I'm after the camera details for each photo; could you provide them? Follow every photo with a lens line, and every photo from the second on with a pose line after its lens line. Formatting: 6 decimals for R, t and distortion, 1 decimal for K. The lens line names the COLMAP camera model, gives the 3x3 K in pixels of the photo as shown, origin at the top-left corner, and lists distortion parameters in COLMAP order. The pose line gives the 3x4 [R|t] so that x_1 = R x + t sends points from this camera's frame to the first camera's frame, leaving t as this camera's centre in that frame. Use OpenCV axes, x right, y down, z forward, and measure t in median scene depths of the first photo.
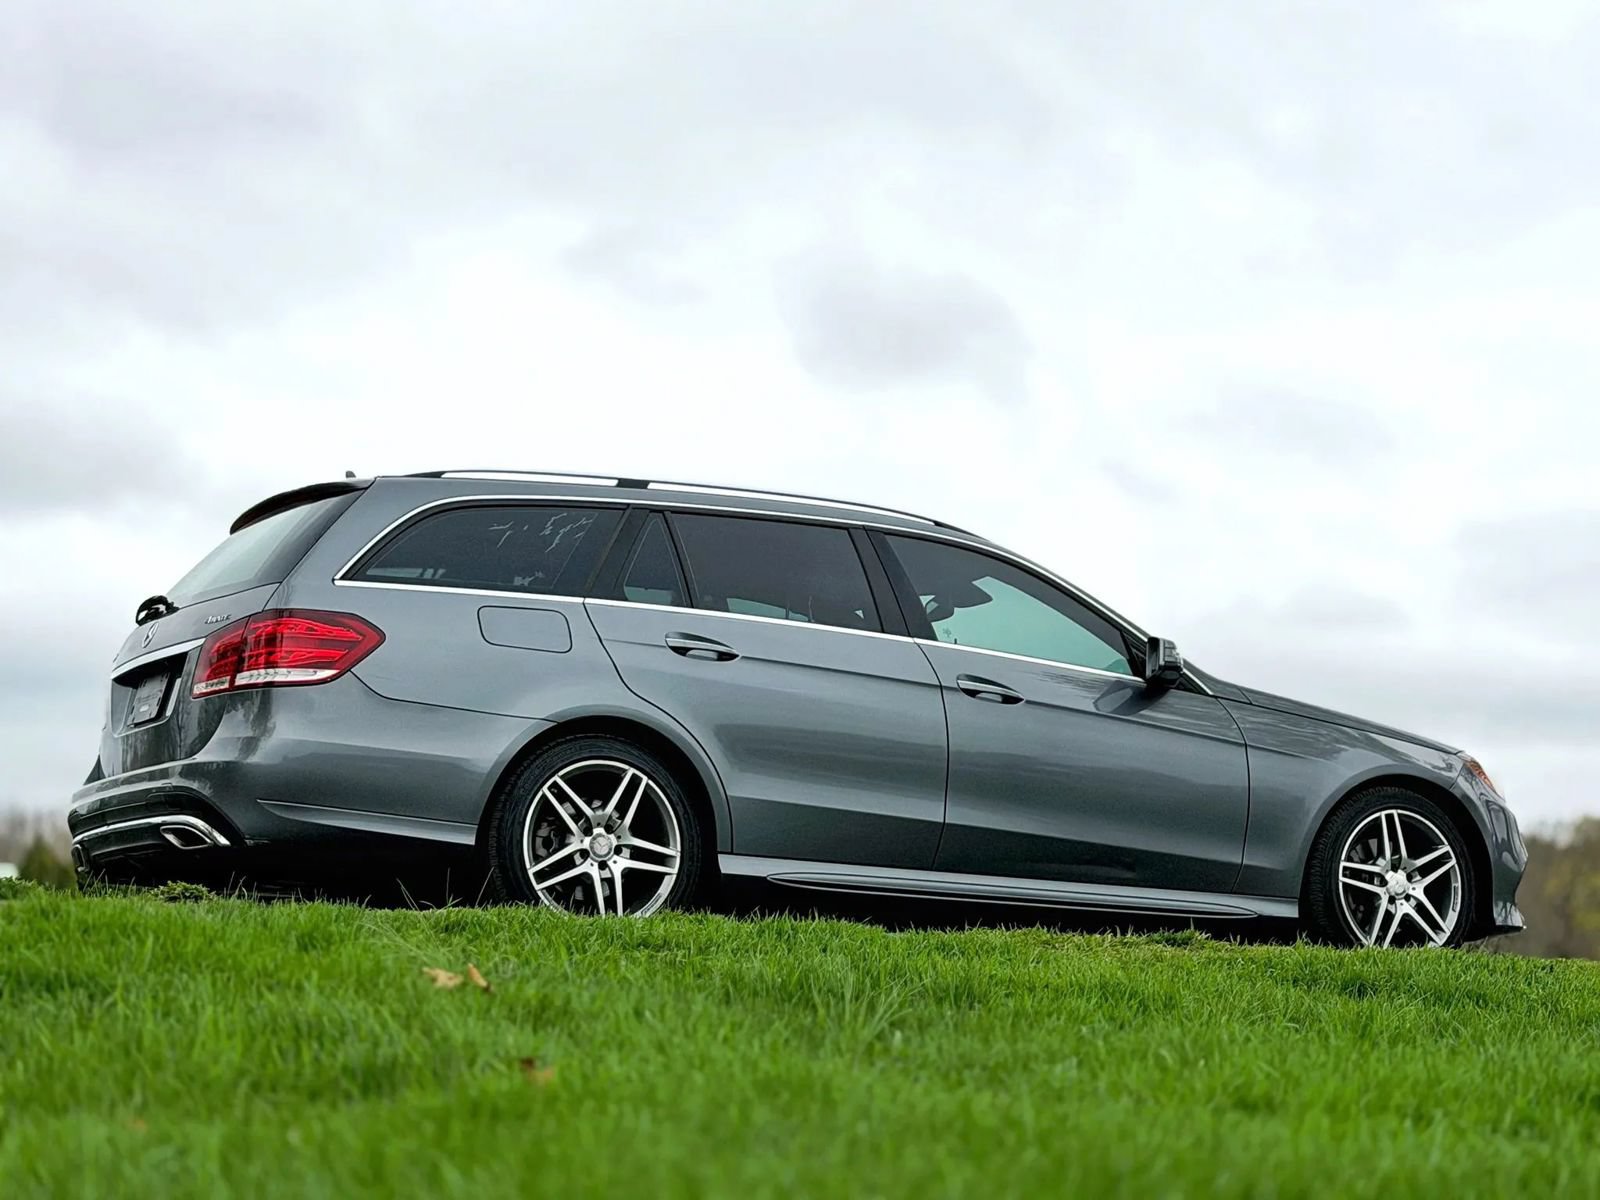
lens RADIAL K [[3272.7, 0, 796.0], [0, 3272.7, 594.0], [0, 0, 1]] dist [0.151643, 0.000000]
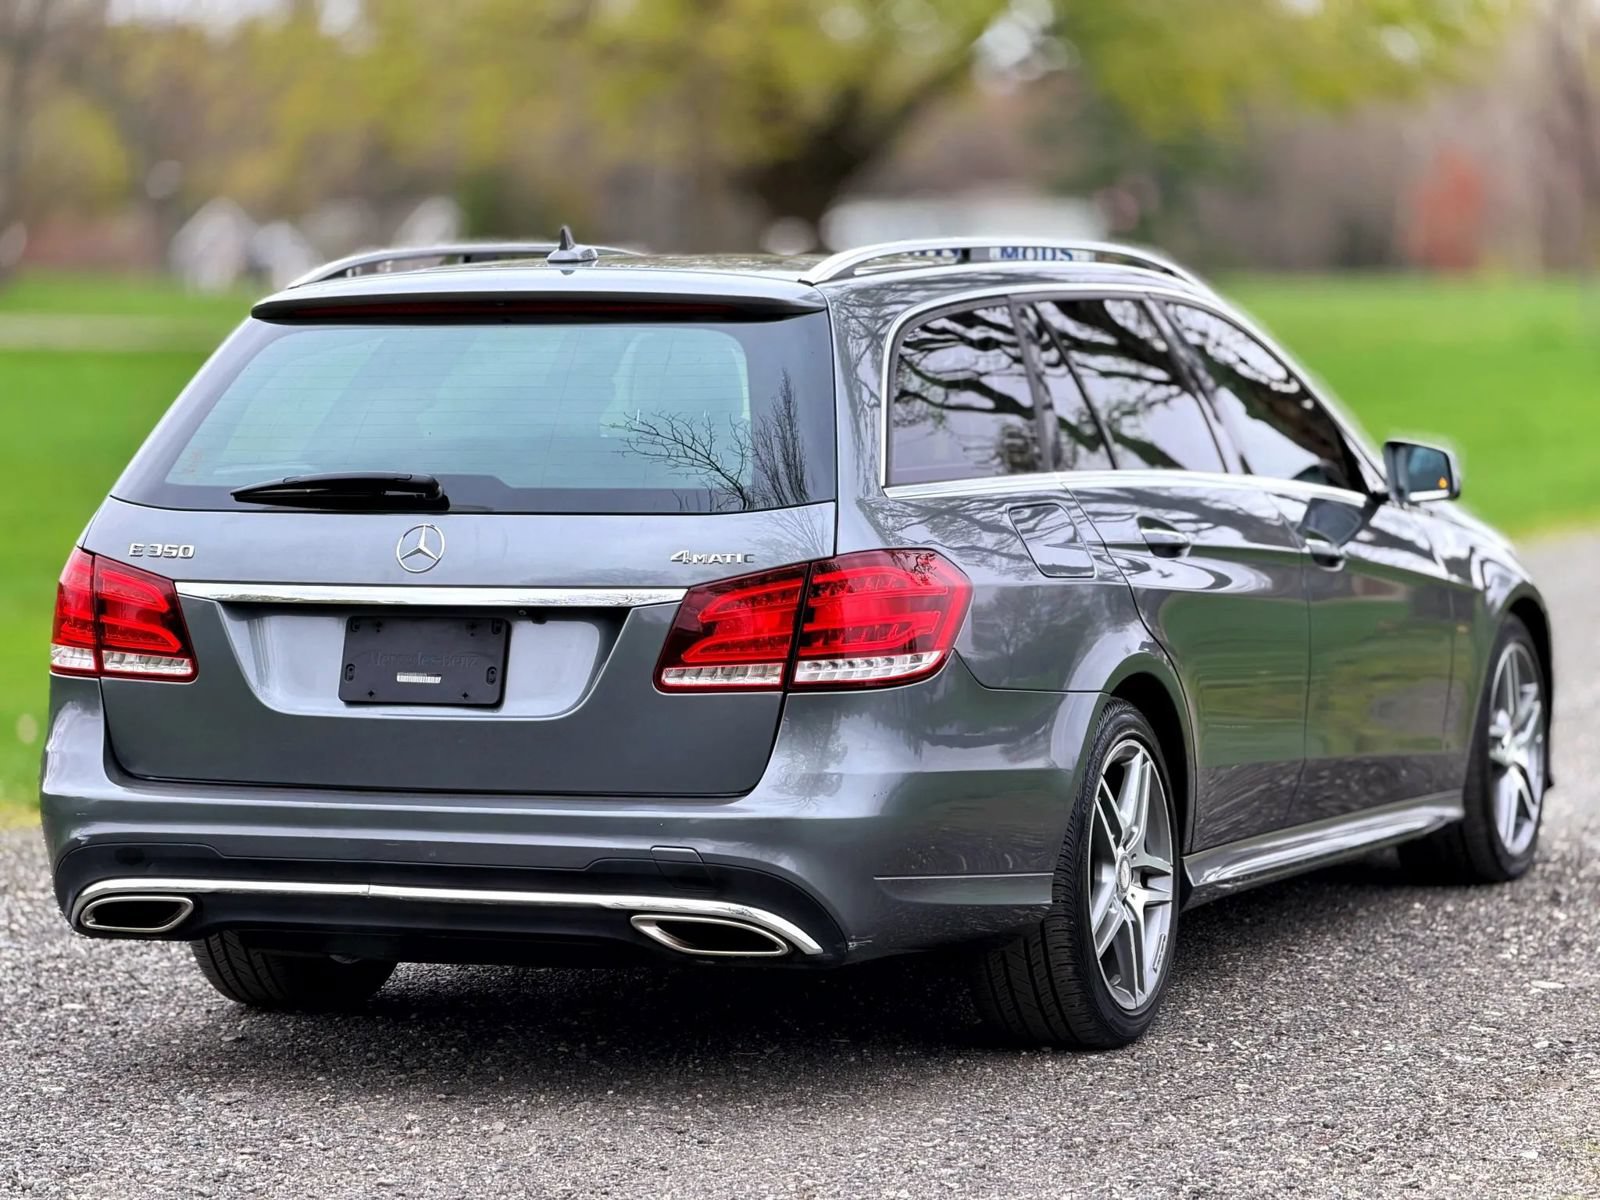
lens RADIAL K [[5440.2, 0, 784.7], [0, 5440.2, 602.8], [0, 0, 1]] dist [0.222142, 0.000000]
pose [[0.759862, -0.054795, 0.647770, -0.768770], [-0.077967, 0.981567, 0.174490, -0.150173], [-0.645391, -0.183093, 0.741584, 0.255442]]
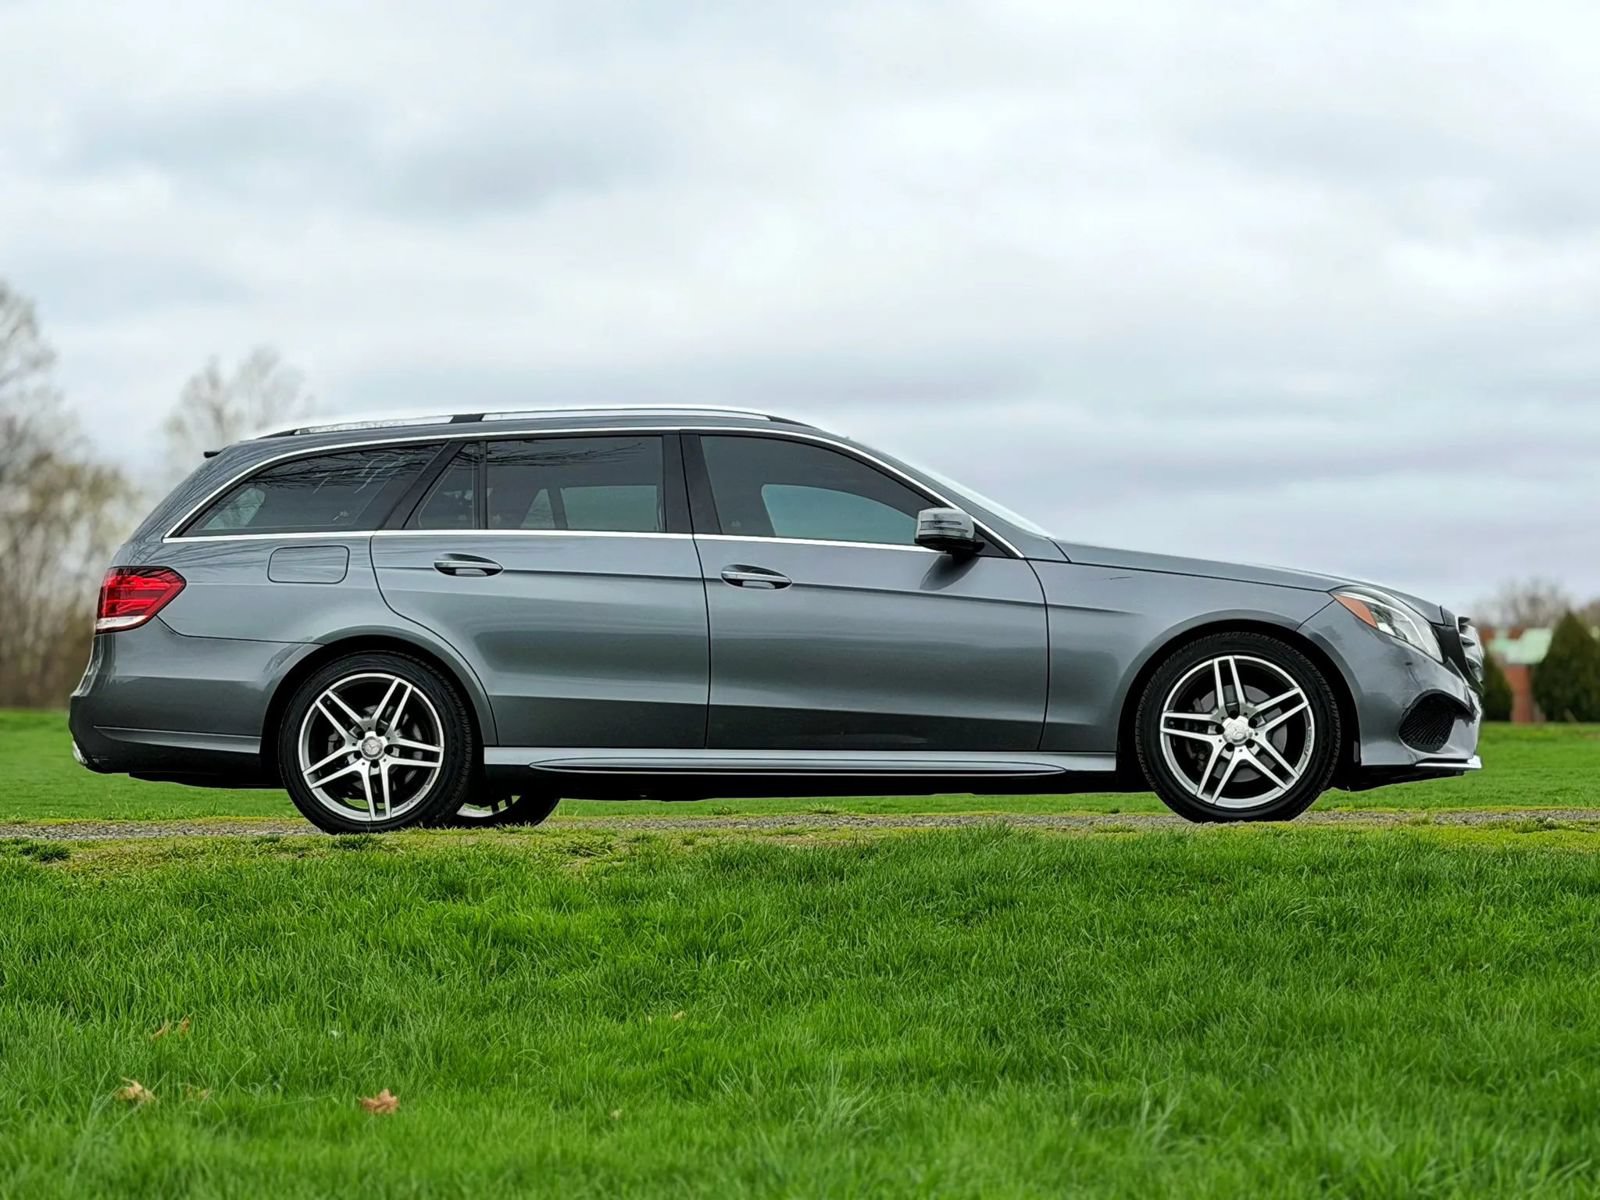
lens RADIAL K [[3594.8, 0, 799.4], [0, 3594.8, 586.0], [0, 0, 1]] dist [0.141432, 0.000000]
pose [[0.817642, -0.064923, -0.572055, 0.770688], [0.107564, 0.993352, 0.041005, -0.015266], [0.565589, -0.095060, 0.819190, 0.044883]]
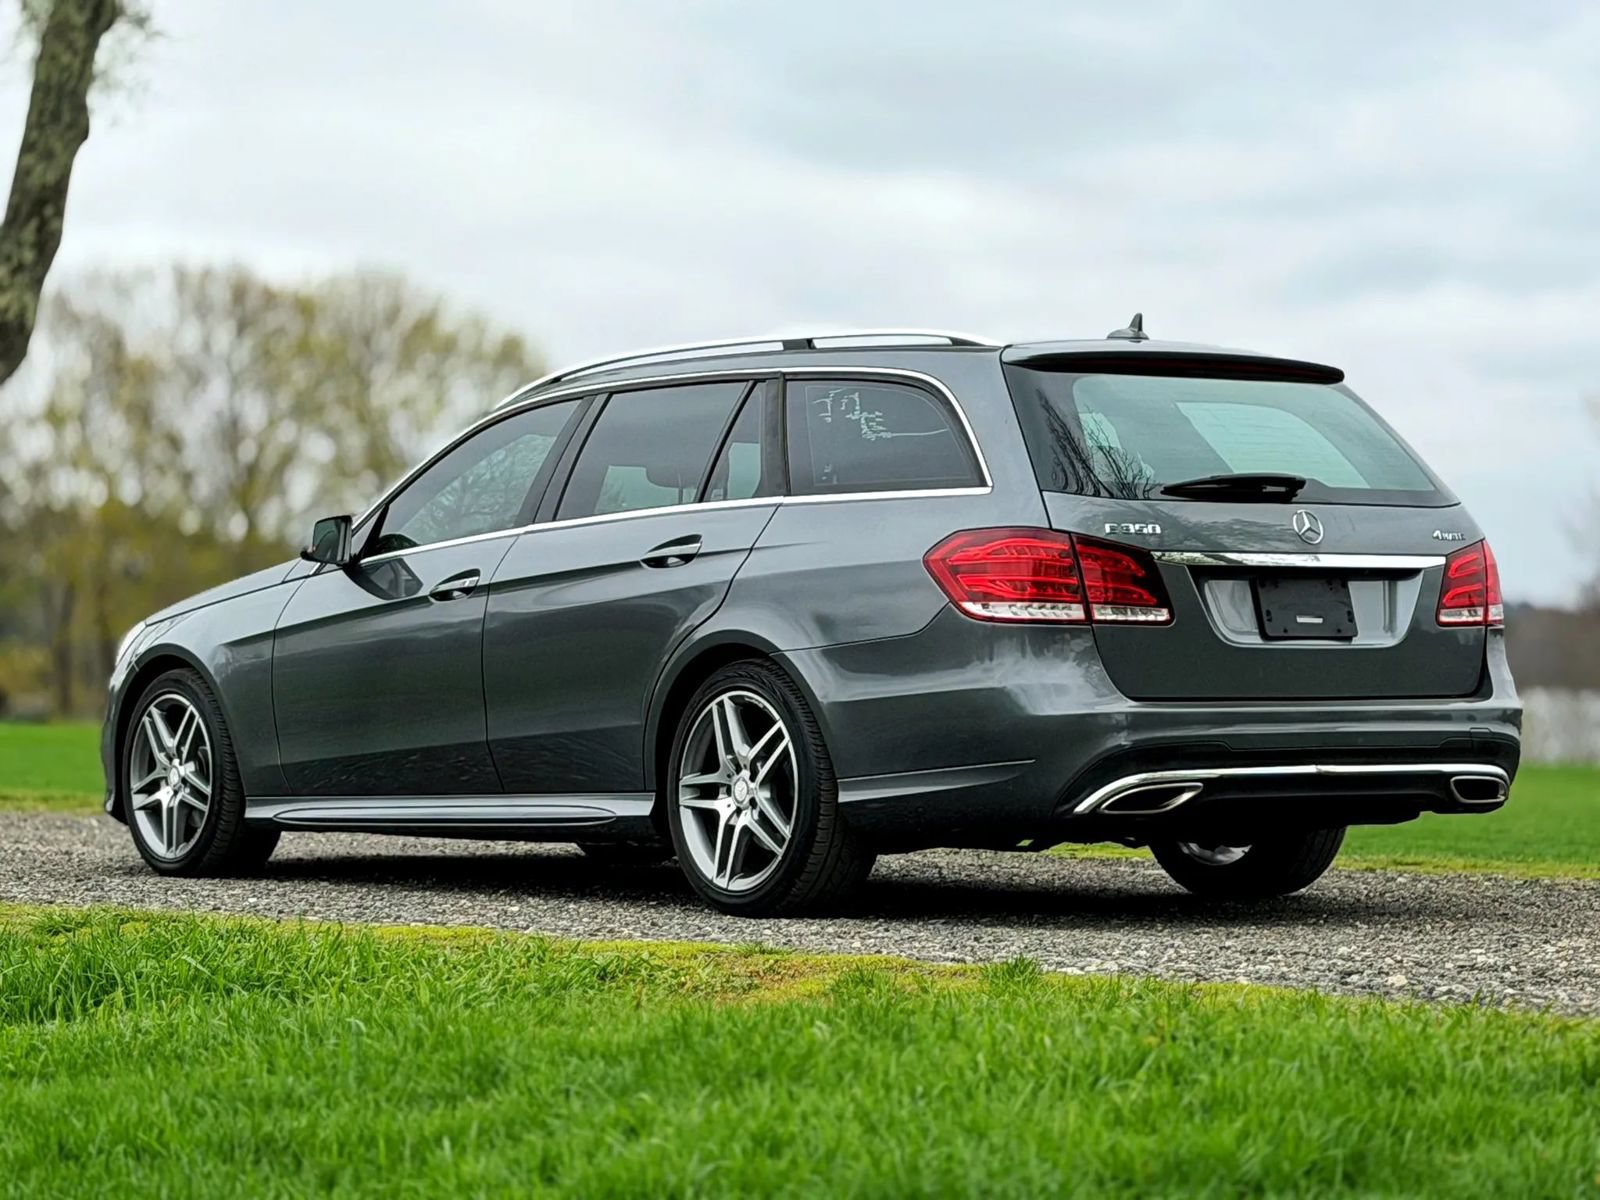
lens RADIAL K [[4240.0, 0, 785.9], [0, 4240.0, 598.2], [0, 0, 1]] dist [0.141948, 0.000000]
pose [[-0.169653, 0.000360, 0.985504, -1.212280], [-0.144212, 0.989226, -0.025188, 0.074722], [-0.974895, -0.146395, -0.167774, 1.307346]]
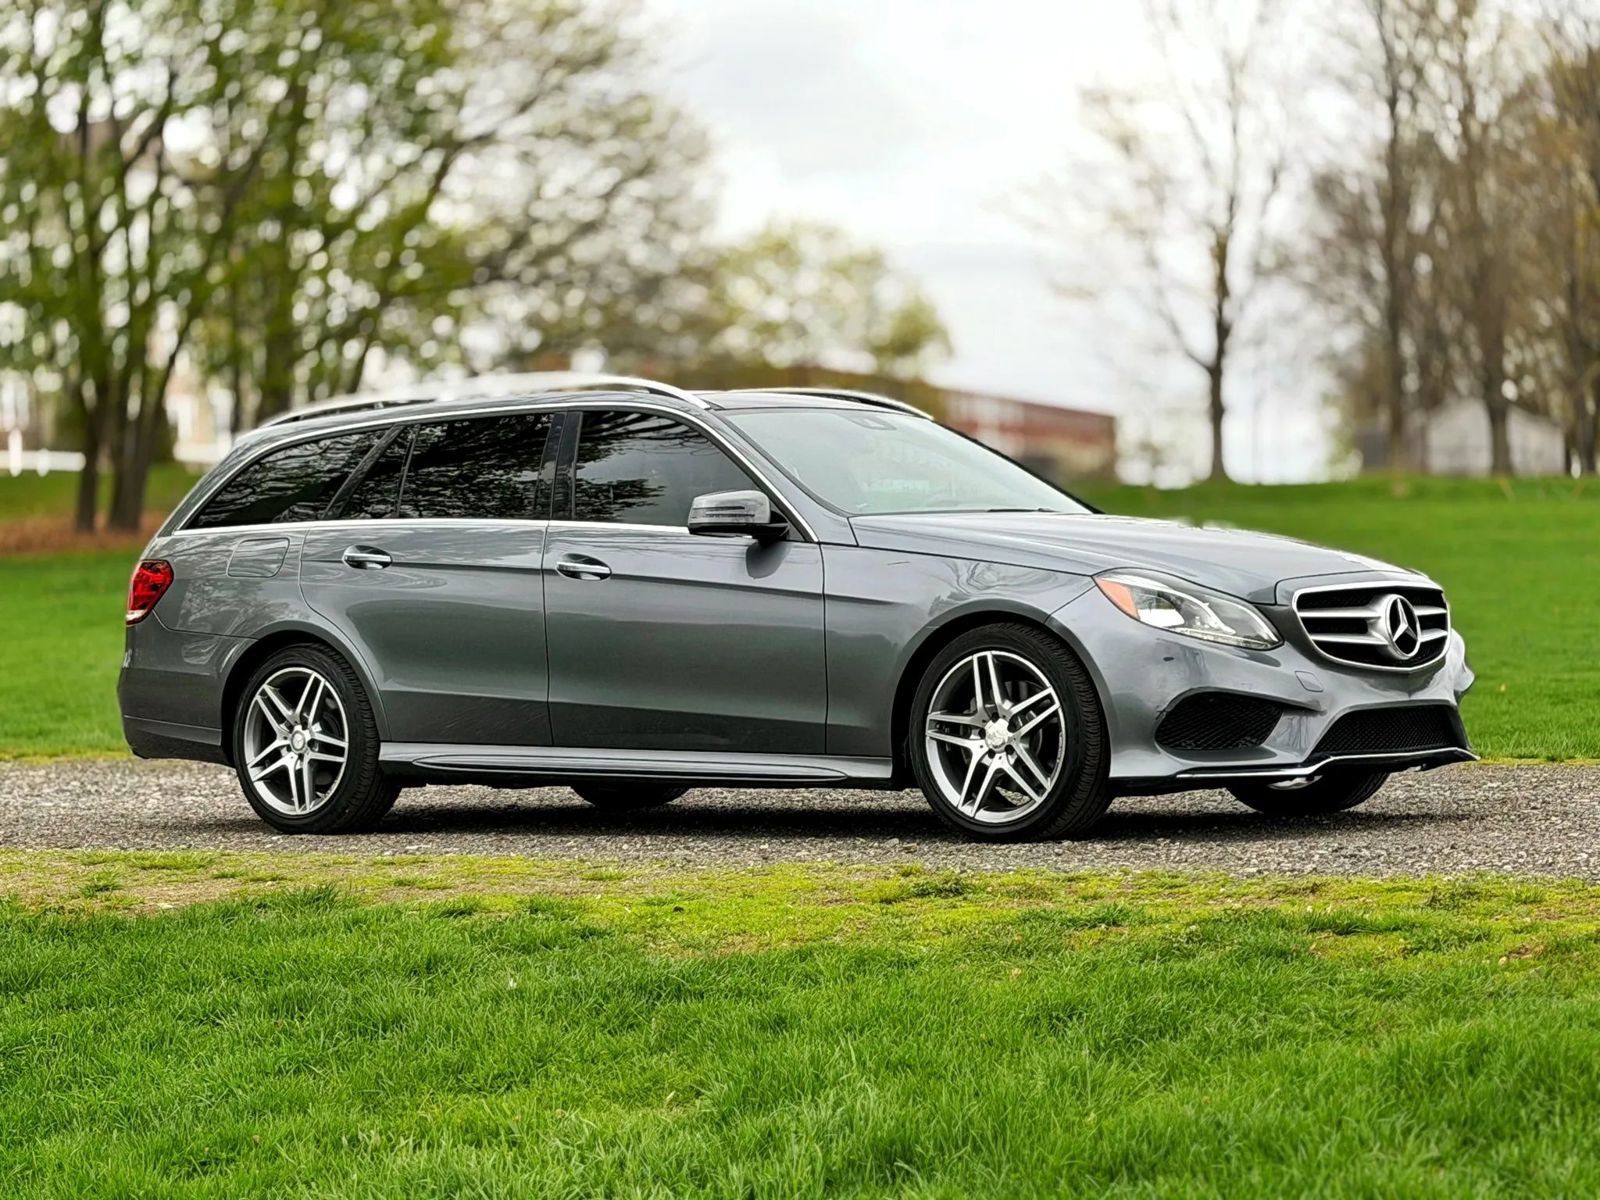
lens RADIAL K [[3839.5, 0, 794.0], [0, 3839.5, 595.9], [0, 0, 1]] dist [0.137932, 0.000000]
pose [[0.398608, -0.031583, -0.916577, 1.222605], [0.166105, 0.985365, 0.038283, 0.002906], [0.901954, -0.167508, 0.398021, 0.602603]]
